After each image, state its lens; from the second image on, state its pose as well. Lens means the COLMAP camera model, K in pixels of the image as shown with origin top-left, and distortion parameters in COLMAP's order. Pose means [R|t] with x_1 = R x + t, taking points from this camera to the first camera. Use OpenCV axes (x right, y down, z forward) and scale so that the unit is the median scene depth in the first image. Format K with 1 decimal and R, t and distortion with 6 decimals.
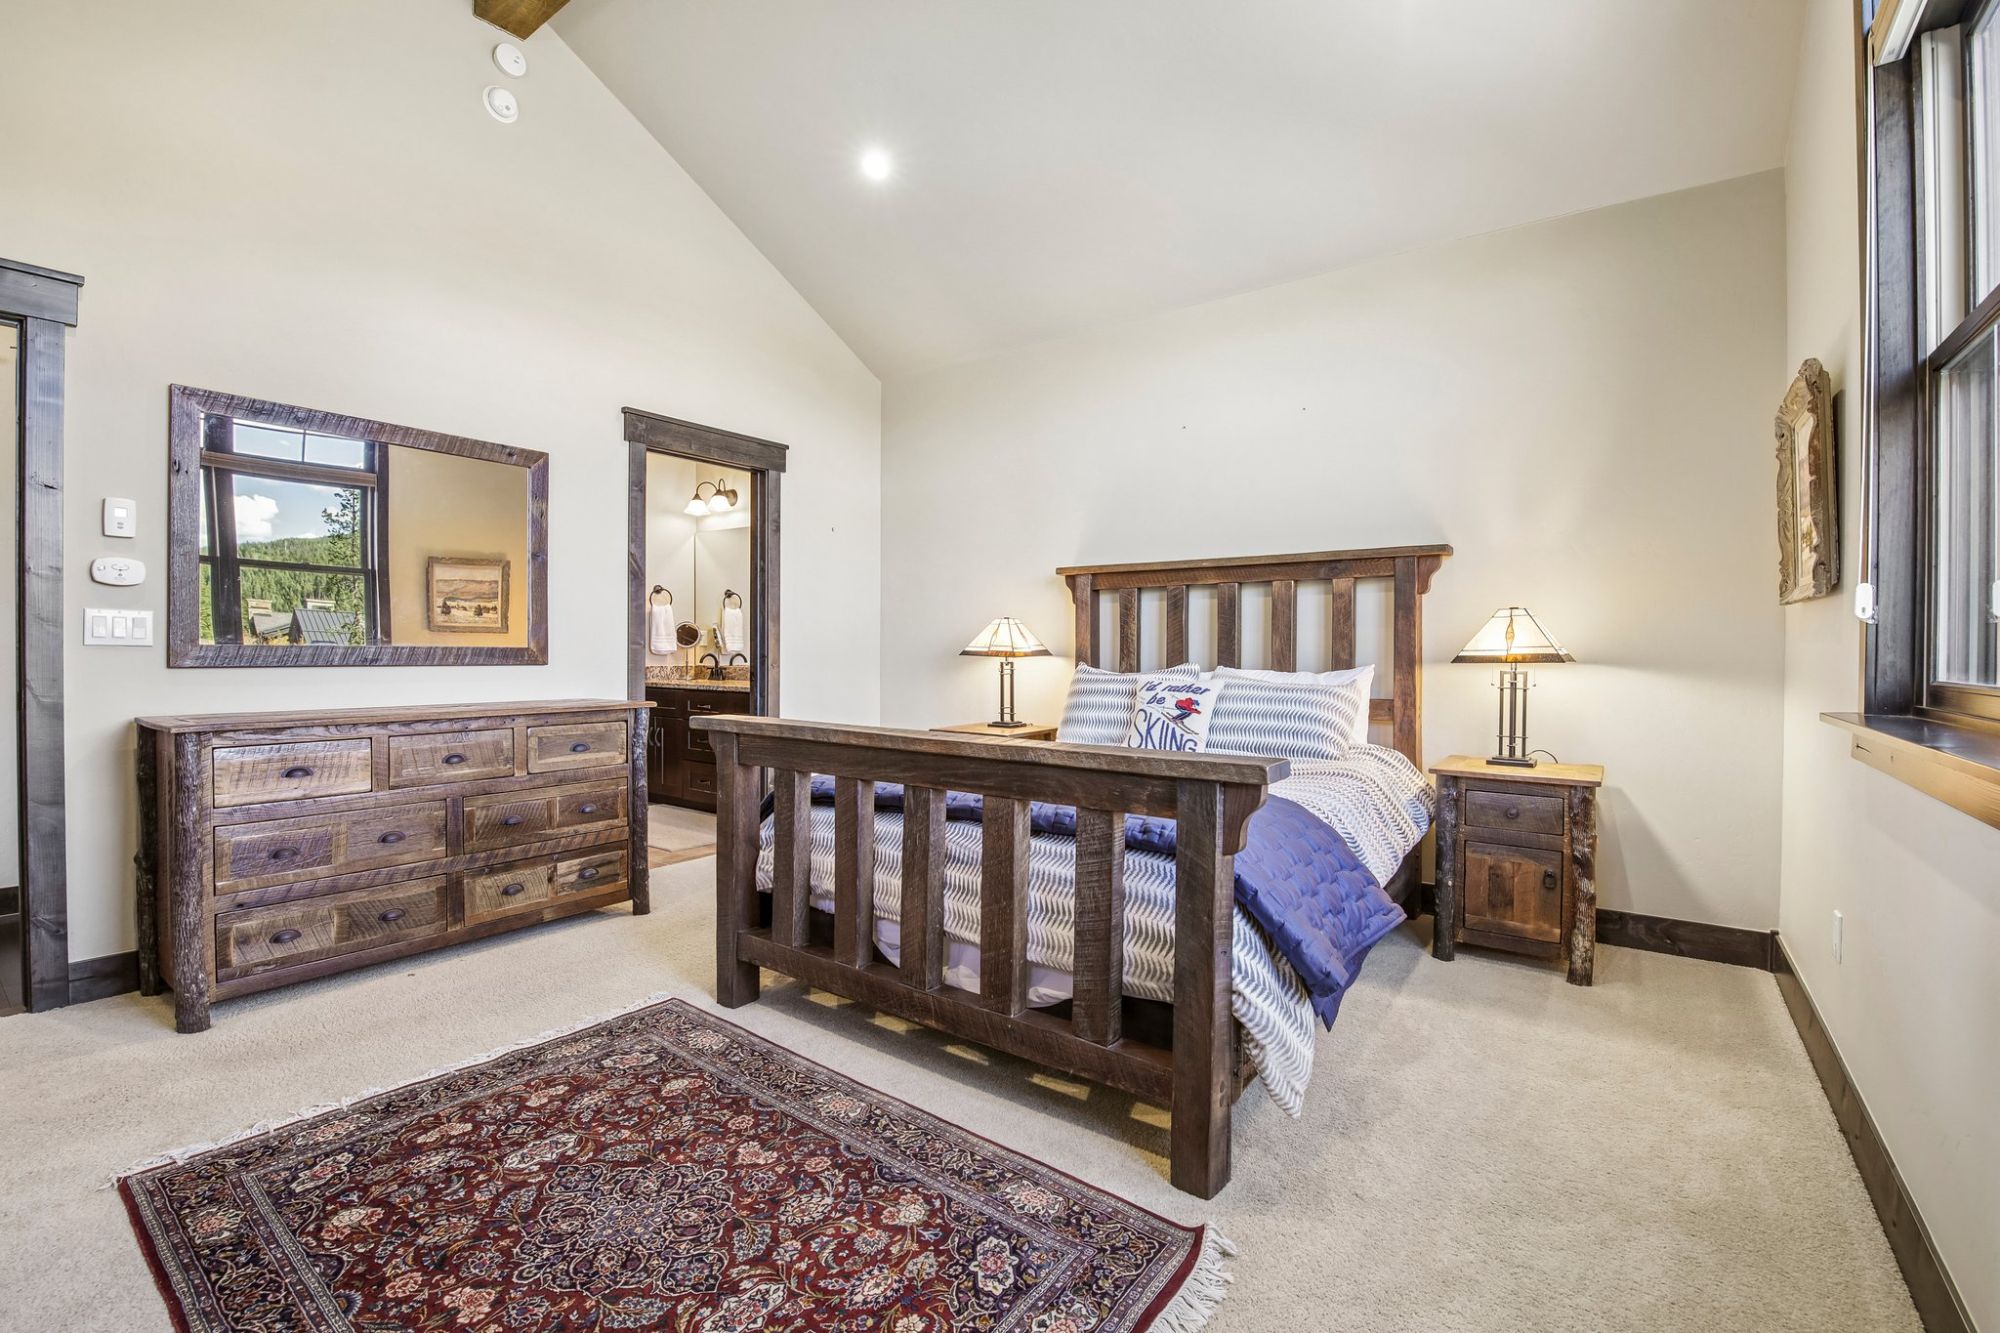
lens RADIAL K [[869.8, 0, 992.8], [0, 869.8, 660.1], [0, 0, 1]] dist [-0.006993, -0.006690]
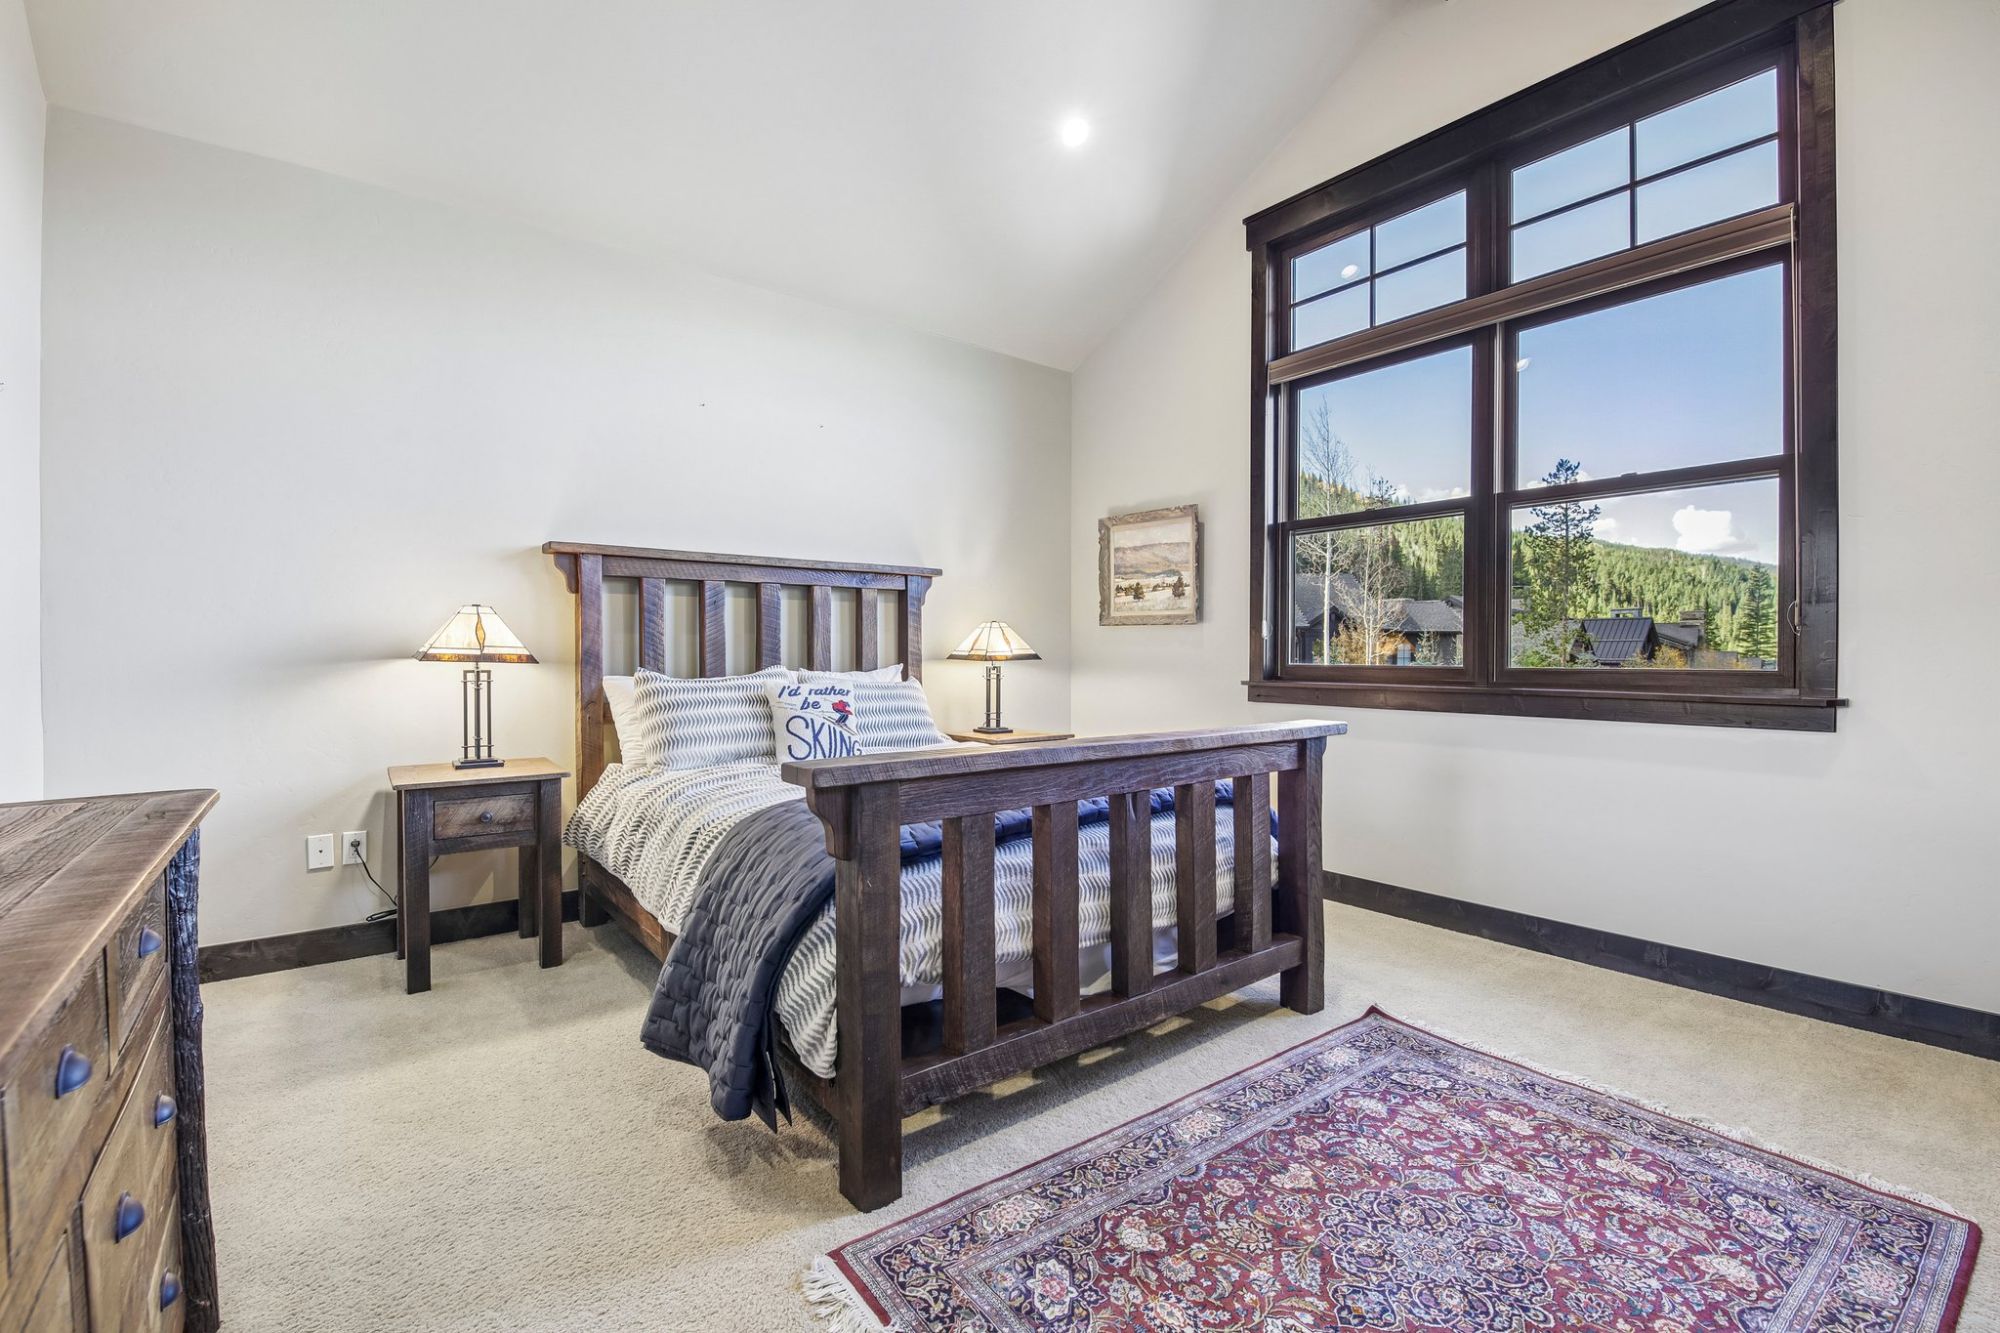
lens RADIAL K [[869.8, 0, 989.1], [0, 869.8, 660.5], [0, 0, 1]] dist [-0.006993, -0.006690]
pose [[0.274643, -0.014973, 0.961430, -0.985491], [0.015398, 0.999819, 0.011173, -0.015732], [-0.961423, 0.011736, 0.274824, 0.809549]]
